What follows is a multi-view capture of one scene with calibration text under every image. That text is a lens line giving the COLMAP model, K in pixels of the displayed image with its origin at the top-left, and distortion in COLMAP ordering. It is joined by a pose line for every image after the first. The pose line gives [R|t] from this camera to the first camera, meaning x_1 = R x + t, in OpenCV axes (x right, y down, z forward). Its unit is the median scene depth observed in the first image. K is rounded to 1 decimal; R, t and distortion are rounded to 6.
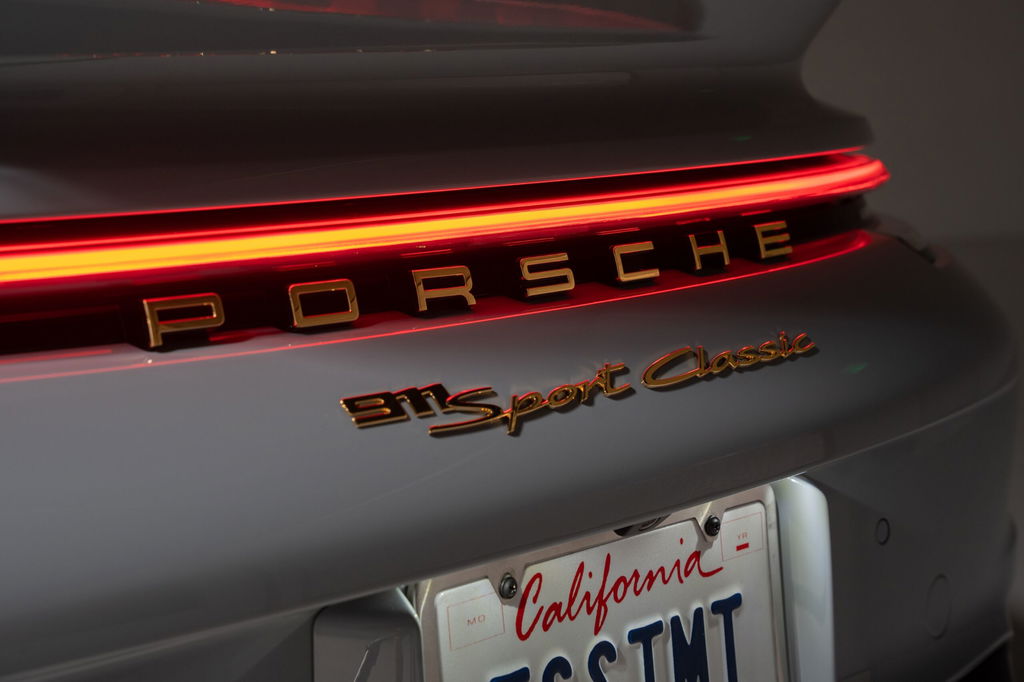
lens RADIAL K [[1883.2, 0, 514.1], [0, 1883.2, 341.6], [0, 0, 1]] dist [0.042658, 0.000000]
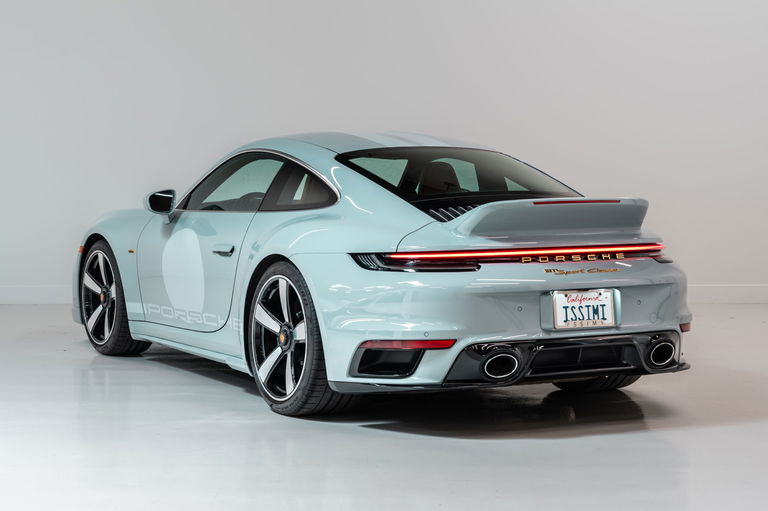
lens RADIAL K [[1556.9, 0, 382.3], [0, 1556.9, 254.0], [0, 0, 1]] dist [0.015153, 0.000000]
pose [[0.946671, 0.014003, -0.321897, 1.302360], [-0.046290, 0.994602, -0.092869, 0.569864], [0.318859, 0.102817, 0.942209, -5.178029]]
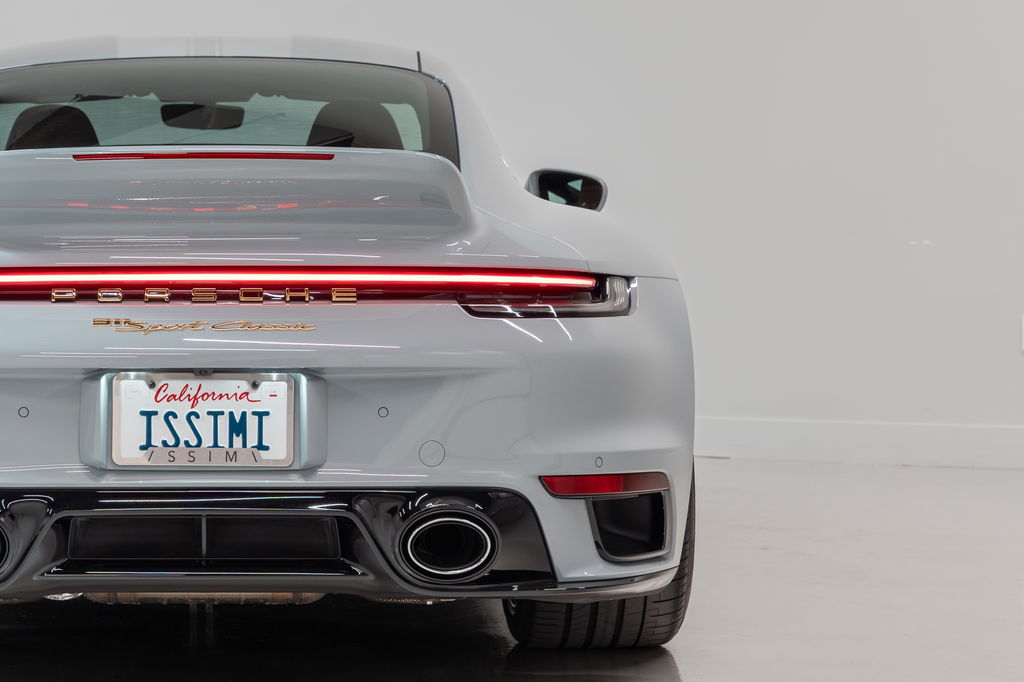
lens RADIAL K [[2075.9, 0, 510.9], [0, 2075.9, 338.9], [0, 0, 1]] dist [0.015153, 0.000000]
pose [[0.716174, 0.034362, -0.697075, 2.768850], [-0.110169, 0.991831, -0.064296, 0.201286], [0.689171, 0.122843, 0.714109, -1.082906]]
